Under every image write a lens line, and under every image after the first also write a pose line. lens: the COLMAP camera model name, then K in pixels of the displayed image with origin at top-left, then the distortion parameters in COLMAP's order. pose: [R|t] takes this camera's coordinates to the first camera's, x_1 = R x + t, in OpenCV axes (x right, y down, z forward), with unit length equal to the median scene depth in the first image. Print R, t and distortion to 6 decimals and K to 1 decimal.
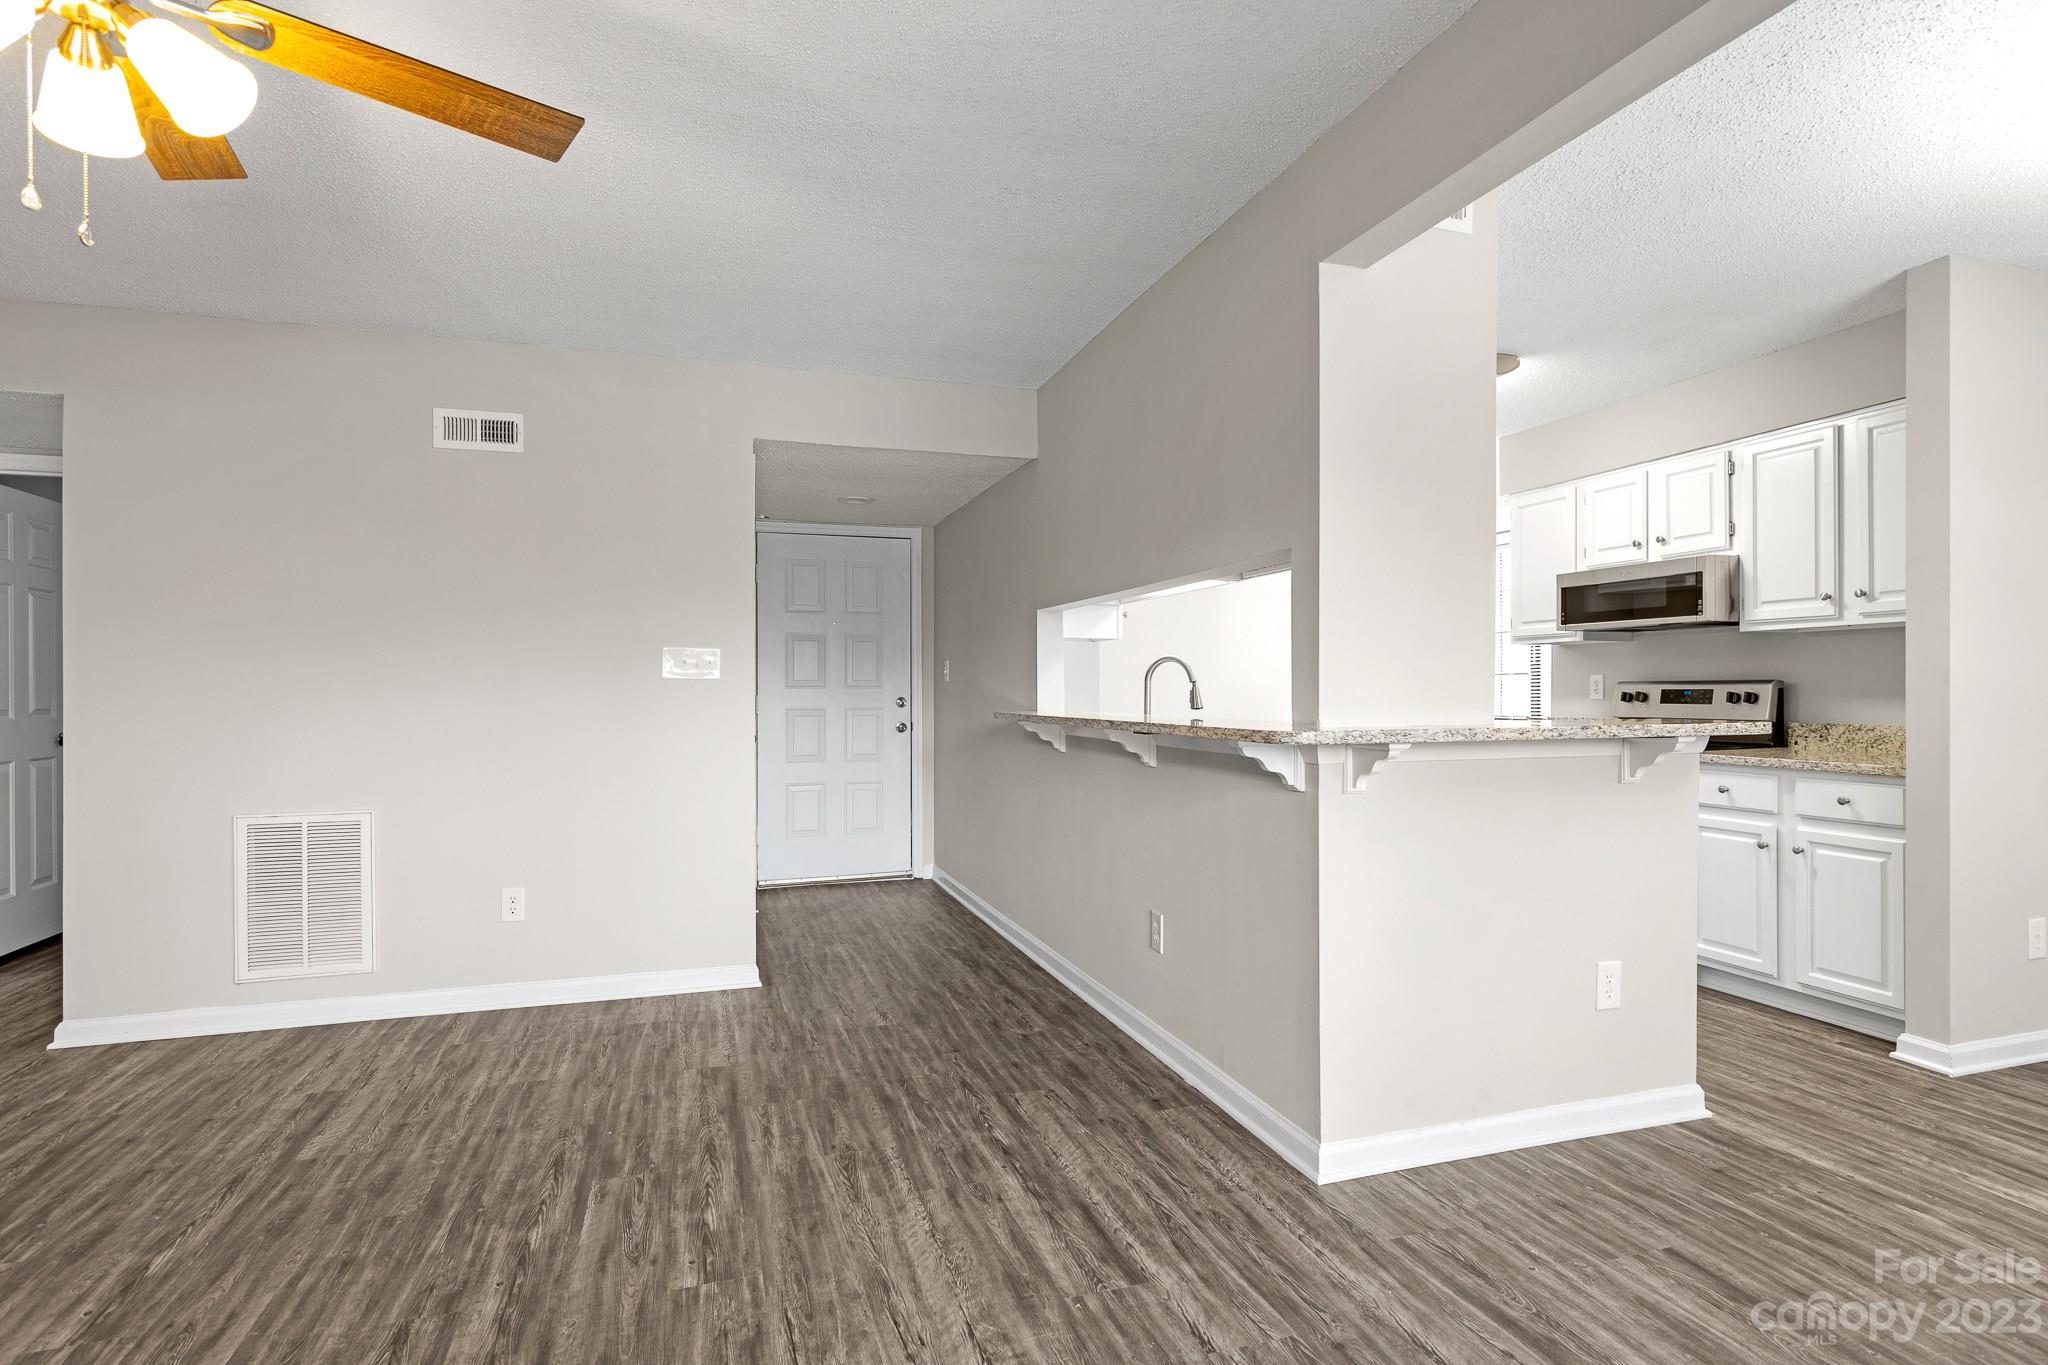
lens RADIAL K [[1046.2, 0, 1022.8], [0, 1046.2, 685.6], [0, 0, 1]] dist [-0.004652, 0.004057]
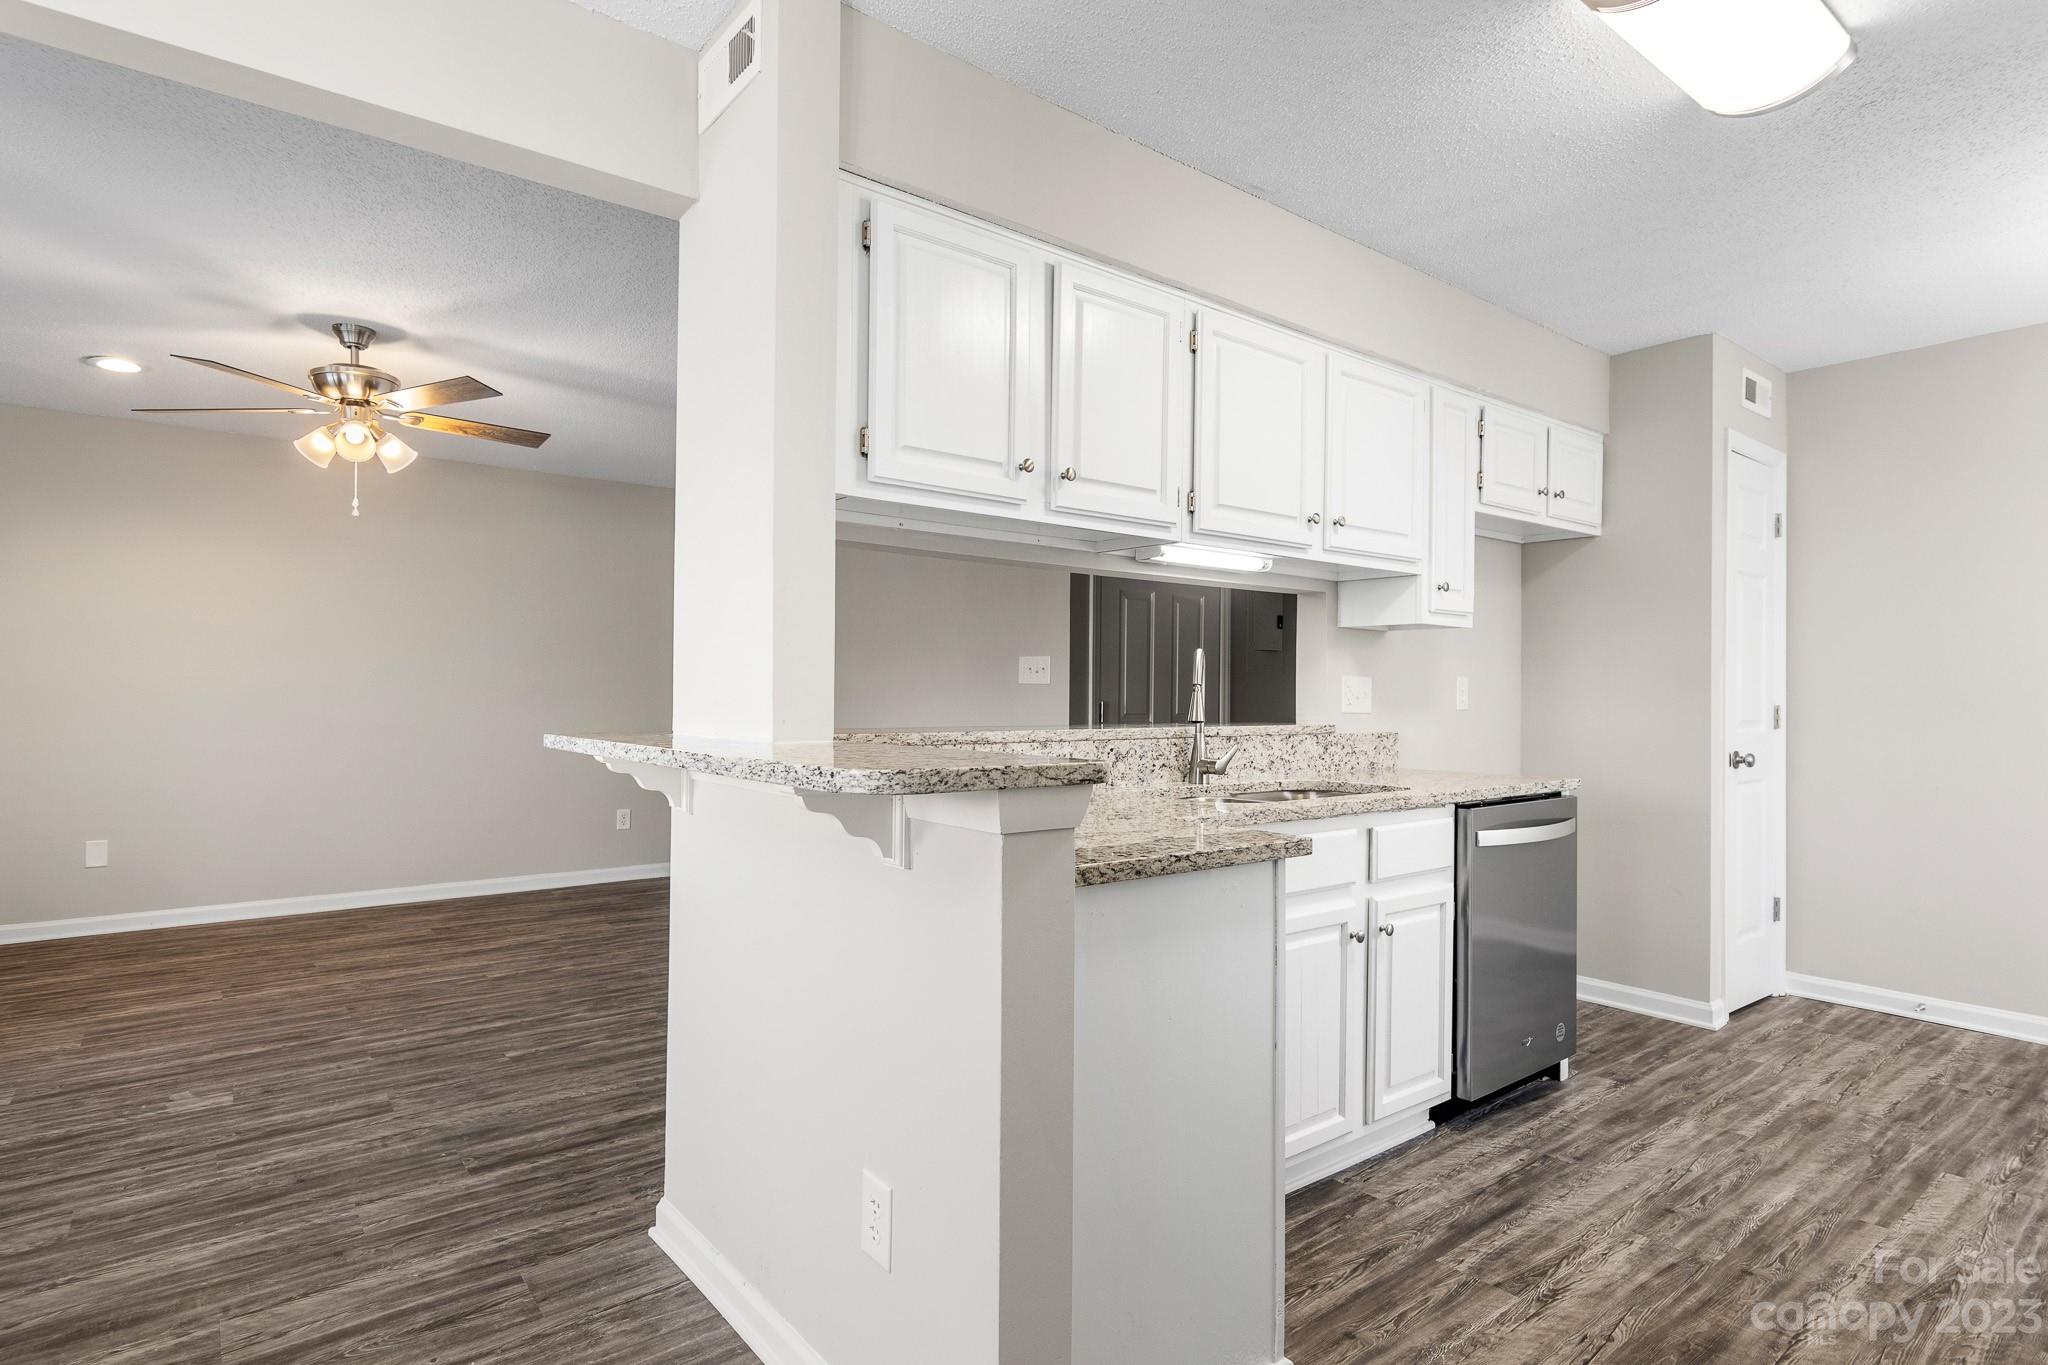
lens RADIAL K [[1046.2, 0, 1025.8], [0, 1046.2, 696.4], [0, 0, 1]] dist [-0.004652, 0.004057]
pose [[0.354785, 0.004015, -0.934939, 1.150139], [-0.002144, 0.999992, 0.003481, 0.002024], [0.934945, 0.000769, 0.354791, 0.900977]]
